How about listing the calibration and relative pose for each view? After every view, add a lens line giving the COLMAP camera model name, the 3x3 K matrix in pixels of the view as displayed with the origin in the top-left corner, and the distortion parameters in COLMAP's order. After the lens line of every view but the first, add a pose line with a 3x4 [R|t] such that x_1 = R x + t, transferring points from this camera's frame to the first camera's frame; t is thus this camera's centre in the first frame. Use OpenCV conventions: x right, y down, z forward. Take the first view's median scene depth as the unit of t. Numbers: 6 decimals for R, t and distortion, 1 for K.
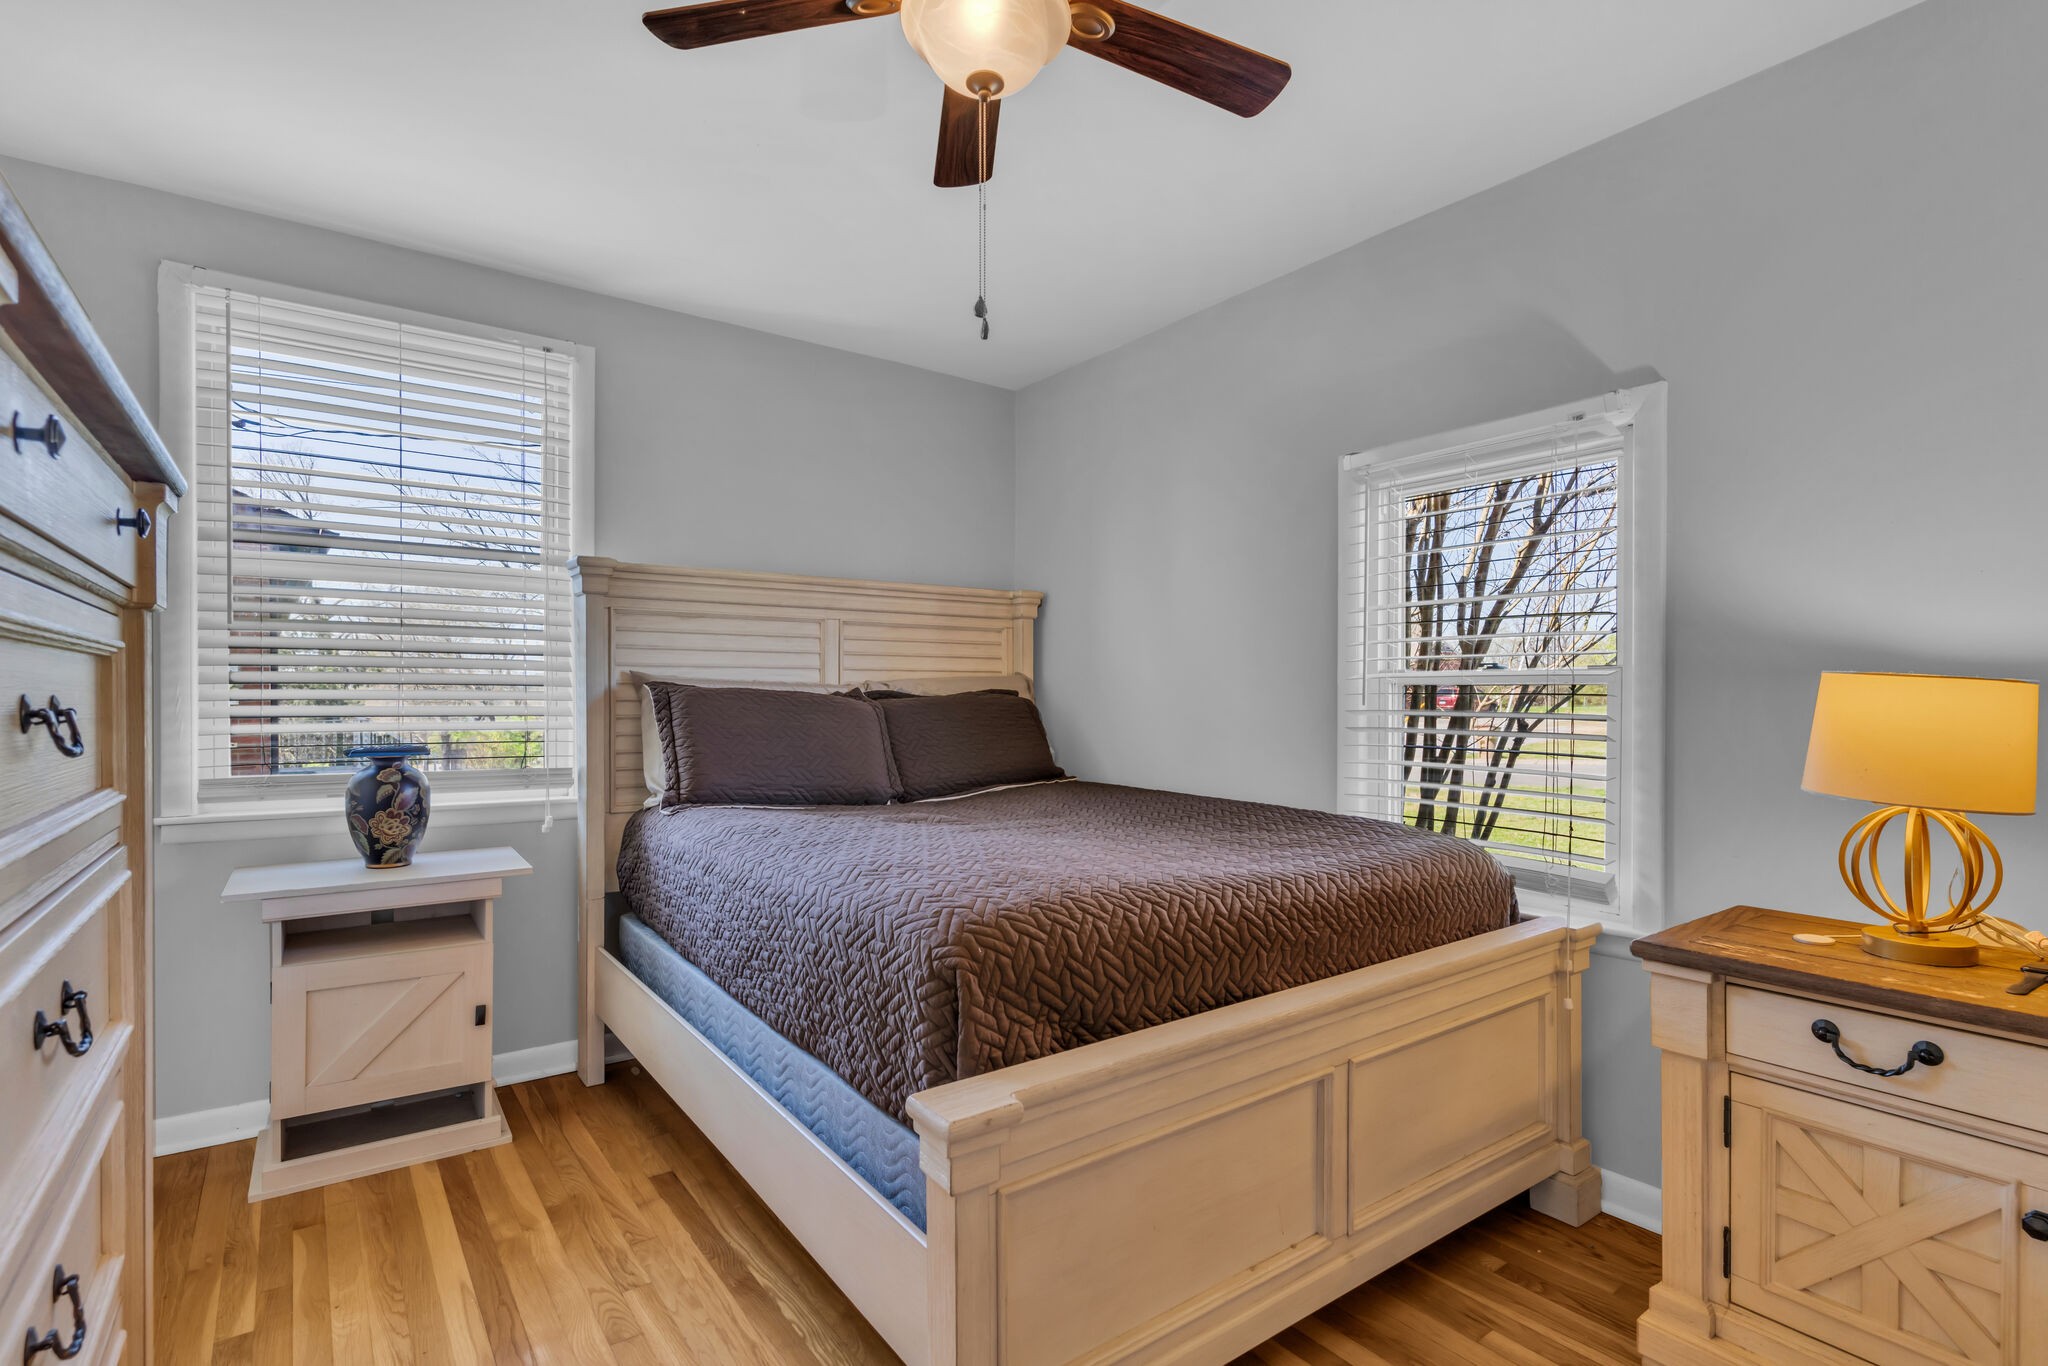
lens RADIAL K [[981.1, 0, 1019.5], [0, 981.1, 686.6], [0, 0, 1]] dist [0.002377, 0.000435]
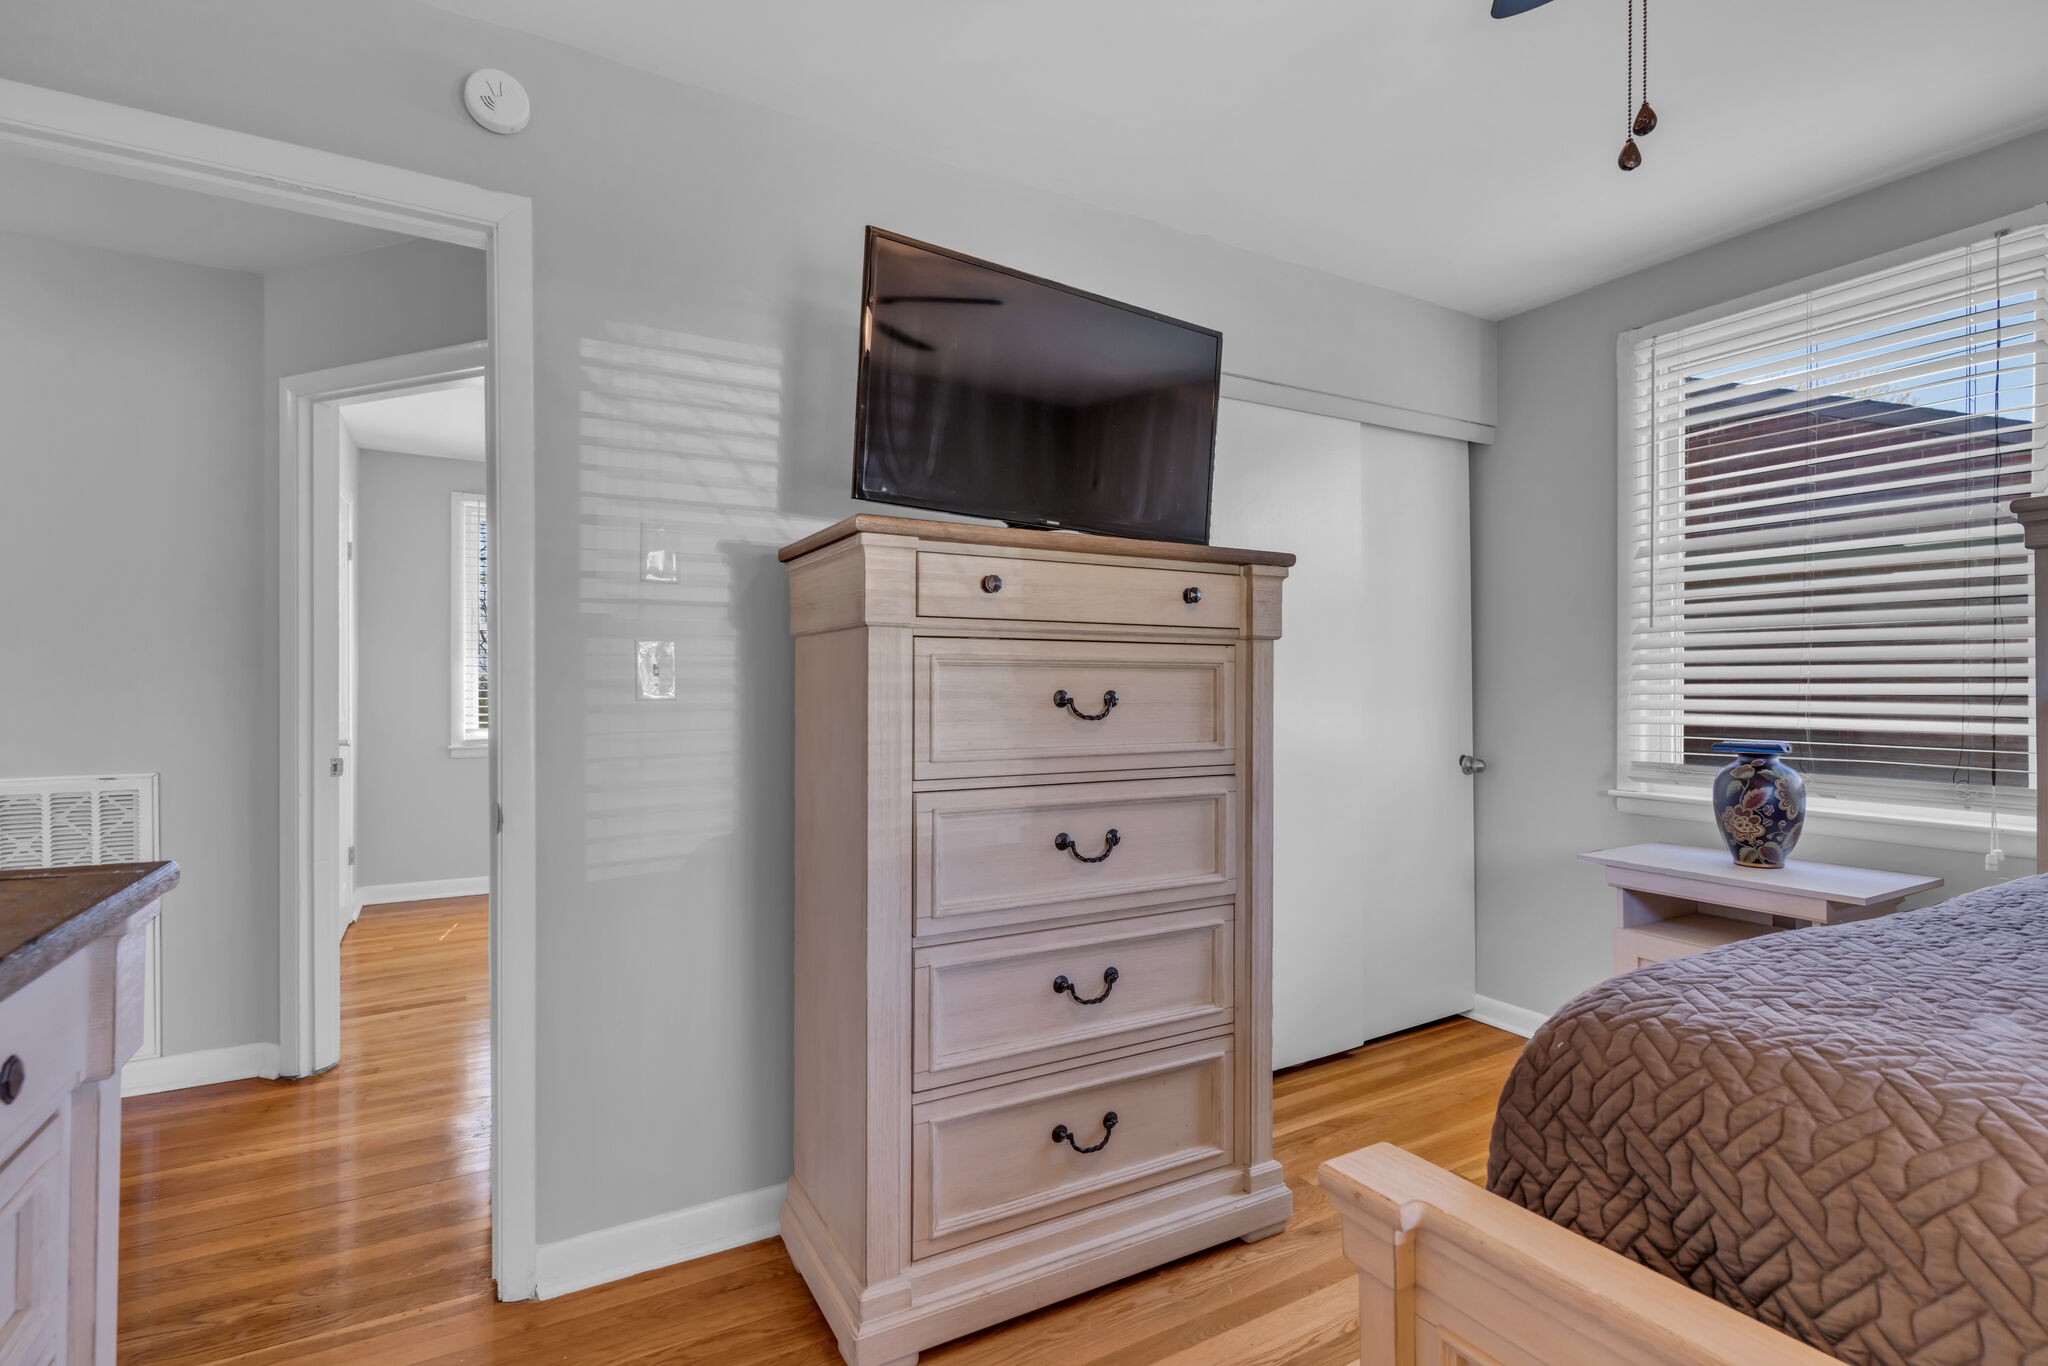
lens RADIAL K [[981.1, 0, 1021.2], [0, 981.1, 691.0], [0, 0, 1]] dist [0.002377, 0.000435]
pose [[-0.099220, 0.000897, -0.995065, 0.398047], [0.007850, 0.999969, 0.000118, 0.005408], [0.995035, -0.007800, -0.099224, 0.385495]]
